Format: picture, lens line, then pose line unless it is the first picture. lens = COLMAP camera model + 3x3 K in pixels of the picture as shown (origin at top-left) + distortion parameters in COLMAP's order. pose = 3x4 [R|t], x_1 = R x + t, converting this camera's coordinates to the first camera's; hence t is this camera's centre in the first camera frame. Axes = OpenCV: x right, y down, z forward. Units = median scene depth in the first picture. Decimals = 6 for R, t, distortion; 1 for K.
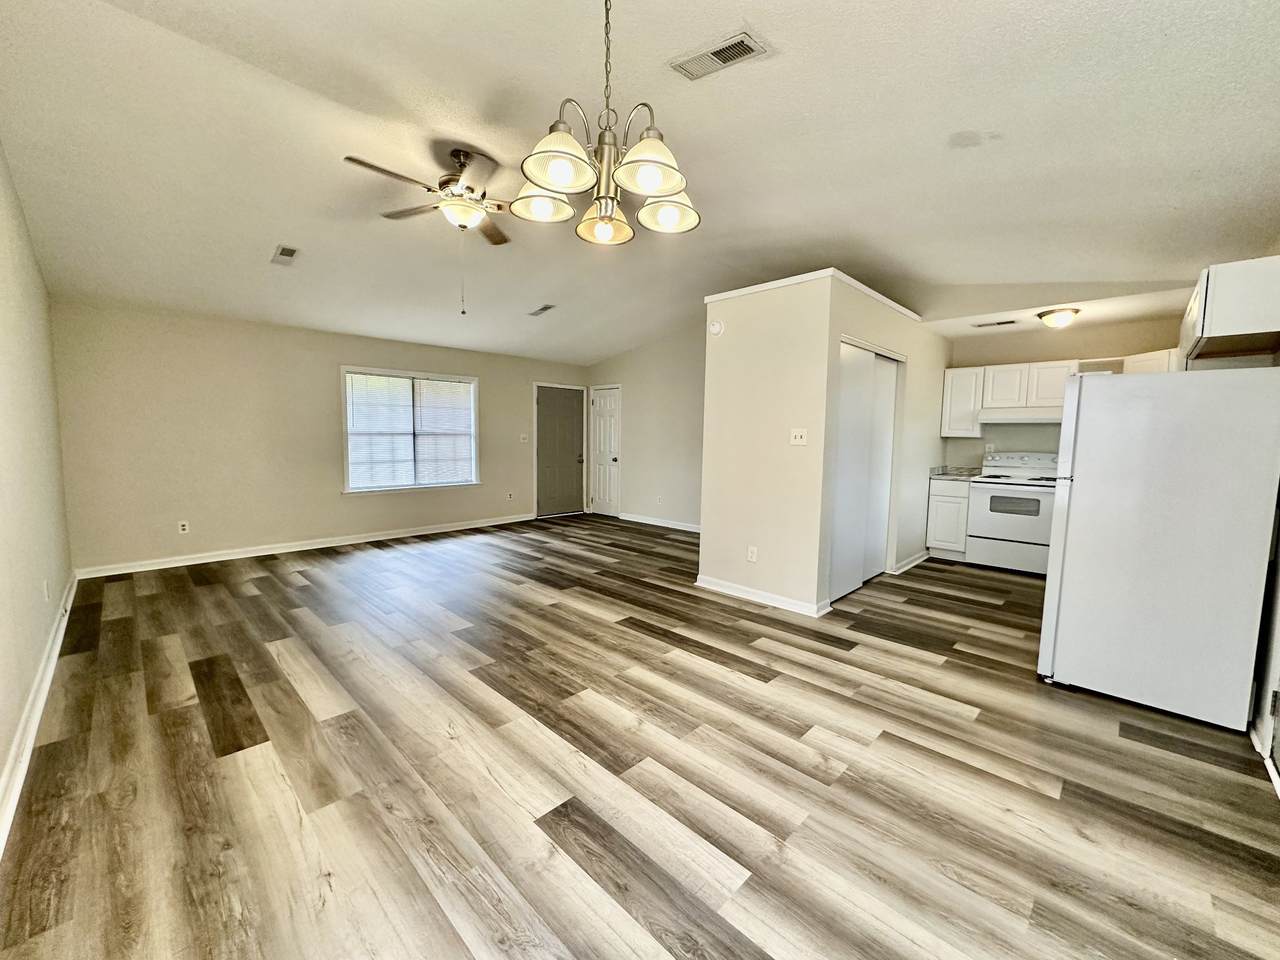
lens RADIAL K [[508.6, 0, 642.1], [0, 508.6, 479.0], [0, 0, 1]] dist [-0.000830, 0.000001]
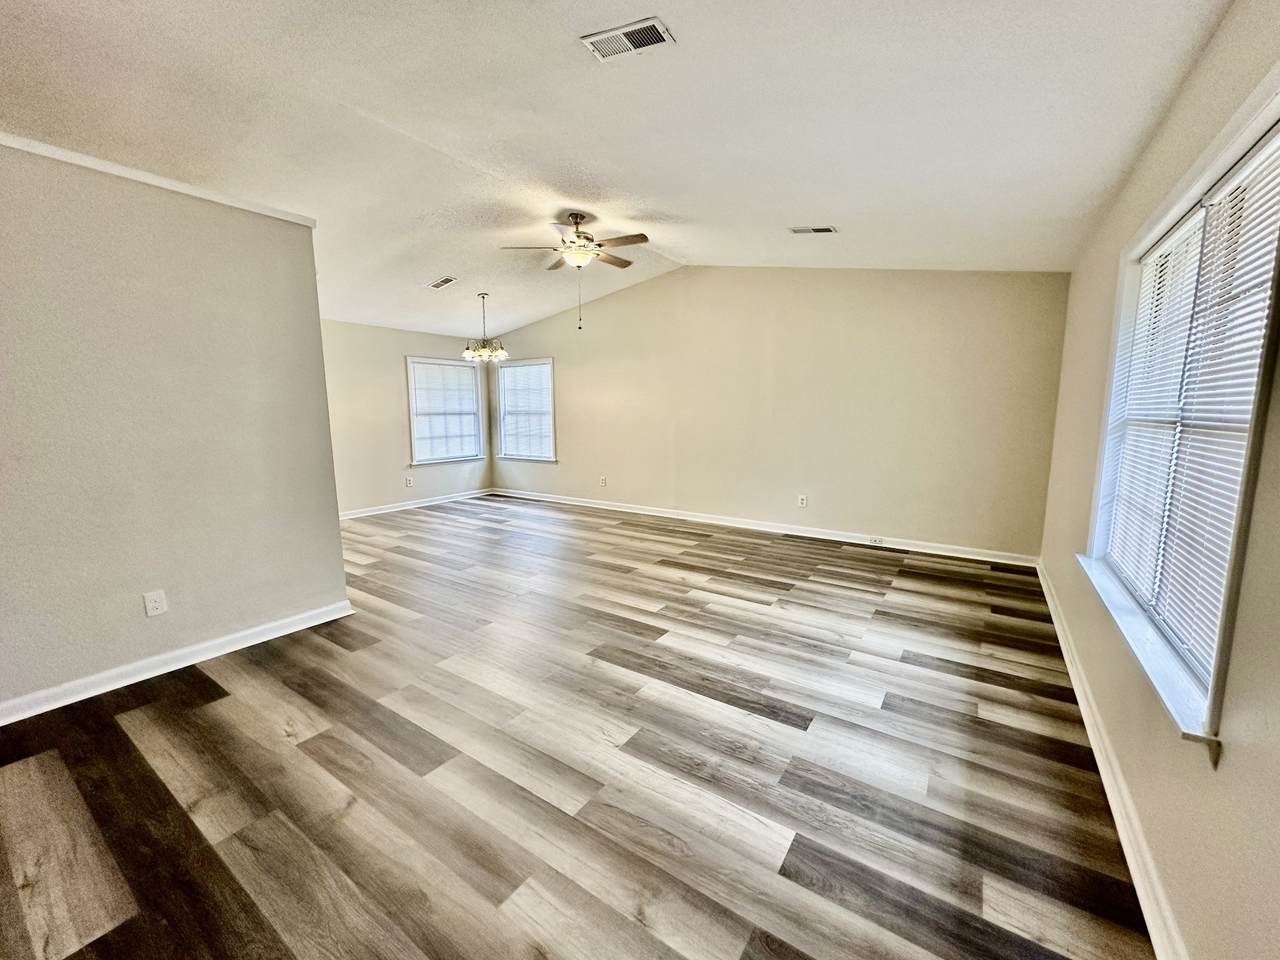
lens RADIAL K [[508.6, 0, 641.4], [0, 508.6, 479.6], [0, 0, 1]] dist [-0.000830, 0.000001]
pose [[-0.984507, 0.019451, -0.174264, -0.206407], [-0.019203, 0.975891, 0.217412, -0.172558], [0.174291, 0.217390, -0.960398, 1.883825]]
